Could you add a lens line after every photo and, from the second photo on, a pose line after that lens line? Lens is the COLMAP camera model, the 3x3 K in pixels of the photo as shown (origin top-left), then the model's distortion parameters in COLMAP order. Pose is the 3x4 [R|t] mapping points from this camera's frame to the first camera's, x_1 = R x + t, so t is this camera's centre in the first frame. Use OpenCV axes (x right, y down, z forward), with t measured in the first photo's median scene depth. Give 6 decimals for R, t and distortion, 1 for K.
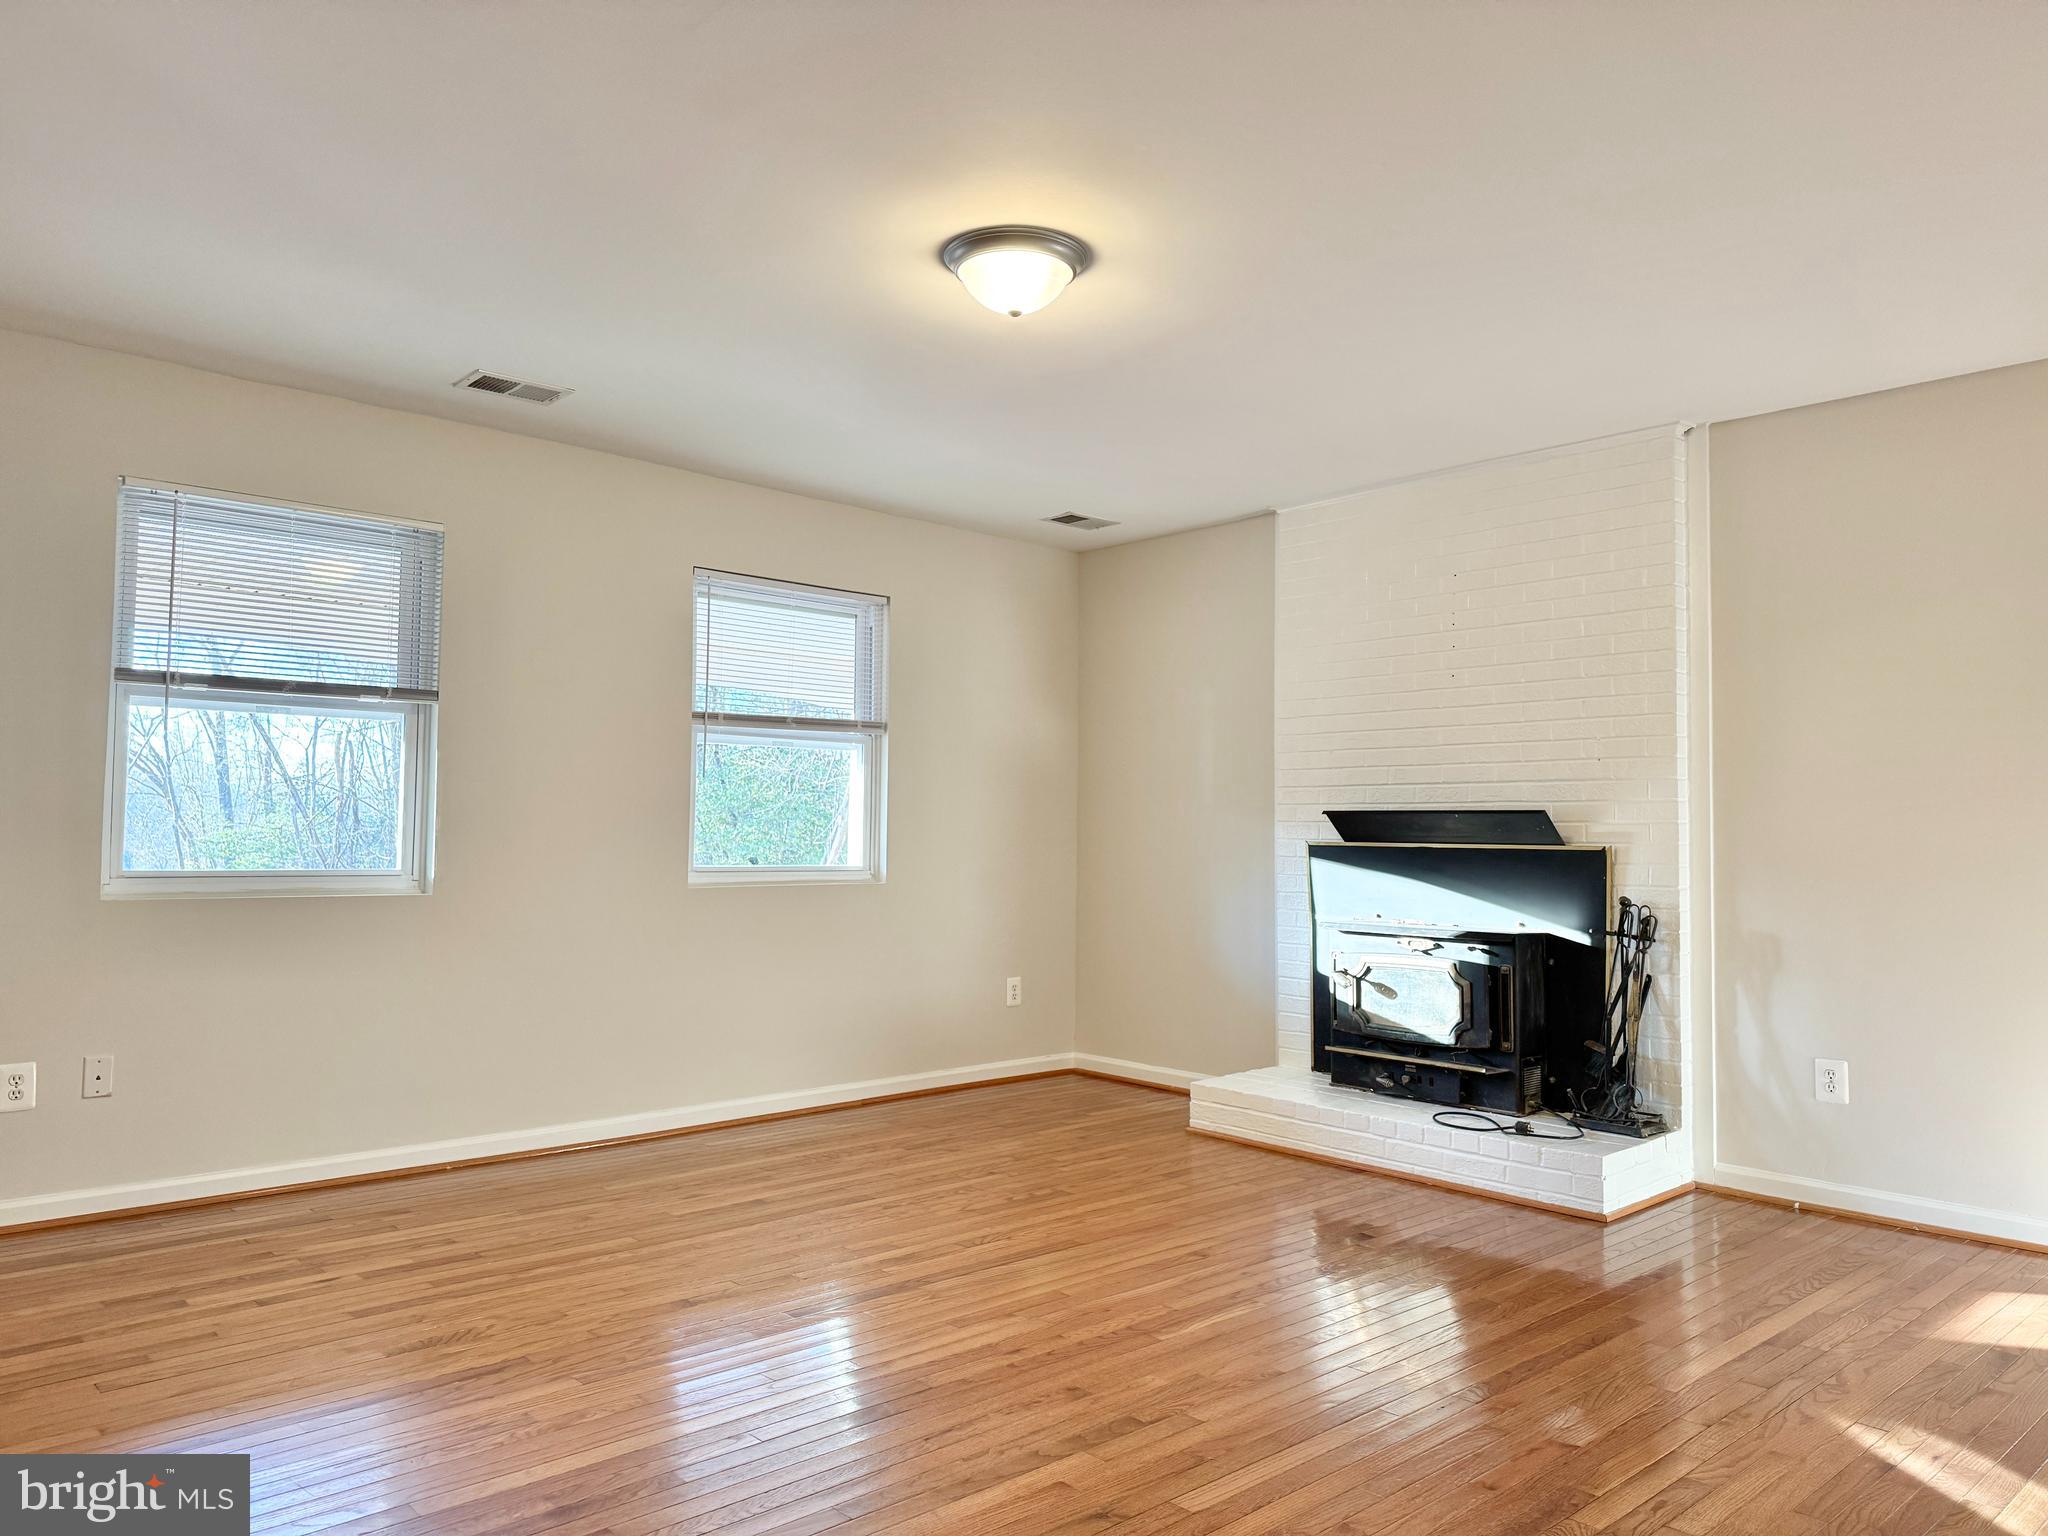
lens RADIAL K [[1452.9, 0, 1024.0], [0, 1452.9, 768.0], [0, 0, 1]] dist [0.183003, -0.360561]
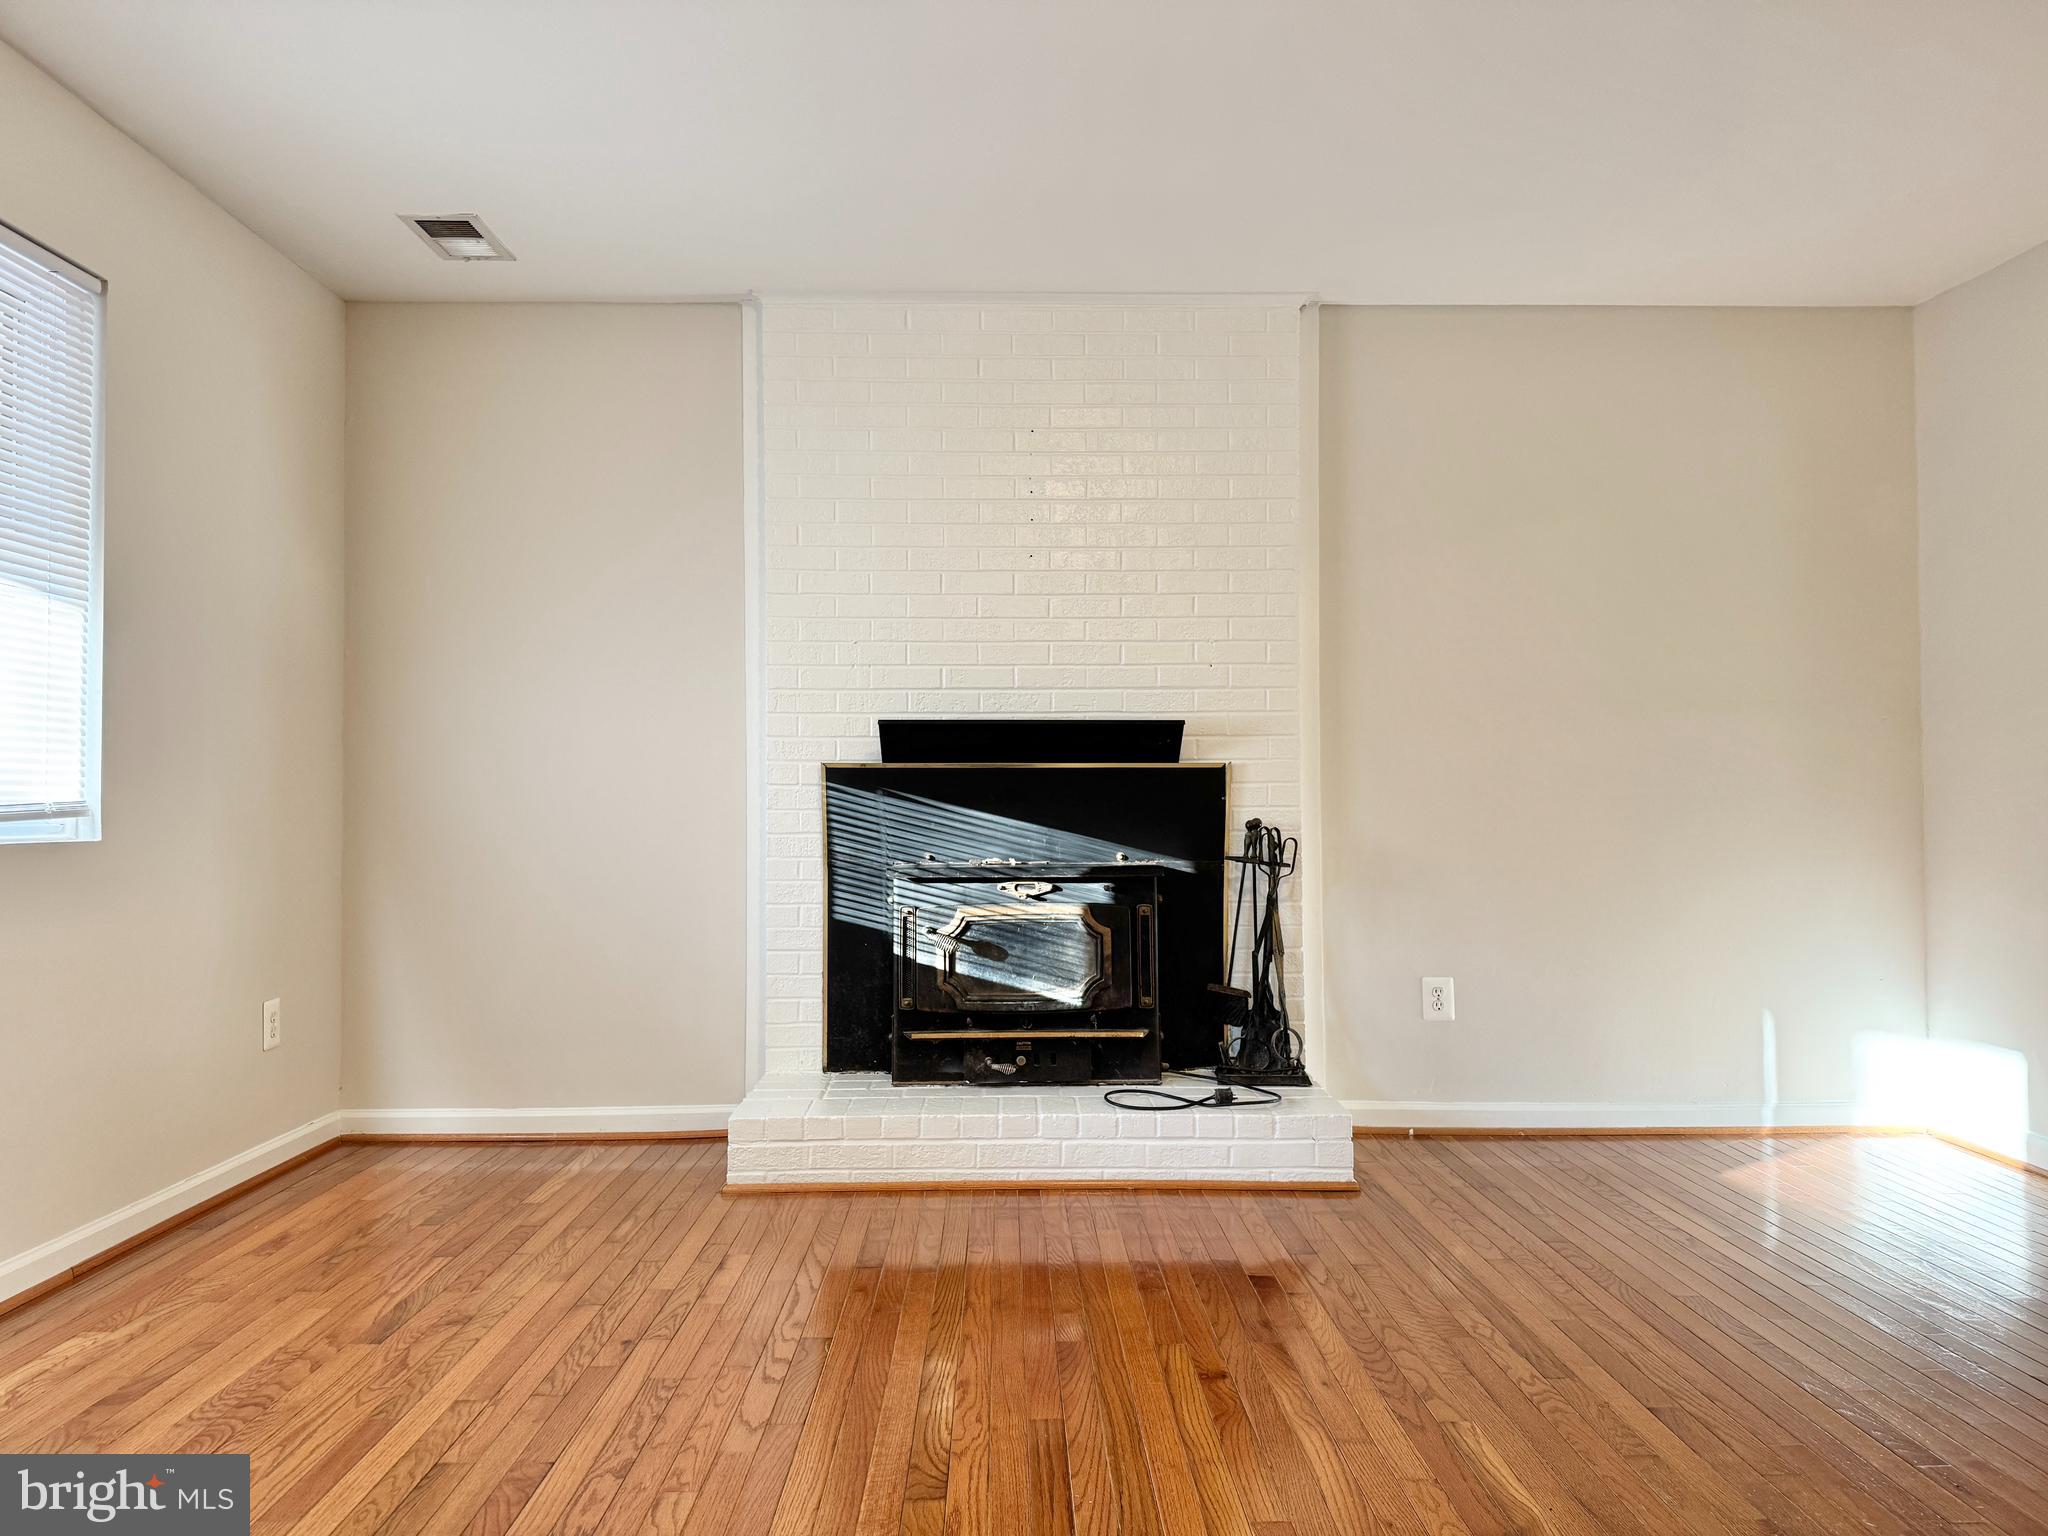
lens RADIAL K [[1452.9, 0, 1024.0], [0, 1452.9, 768.0], [0, 0, 1]] dist [0.183003, -0.360561]
pose [[0.663936, 0.002239, 0.747786, -0.332396], [-0.024569, 0.999521, 0.018821, 0.041998], [-0.747386, -0.030868, 0.663673, 0.503988]]
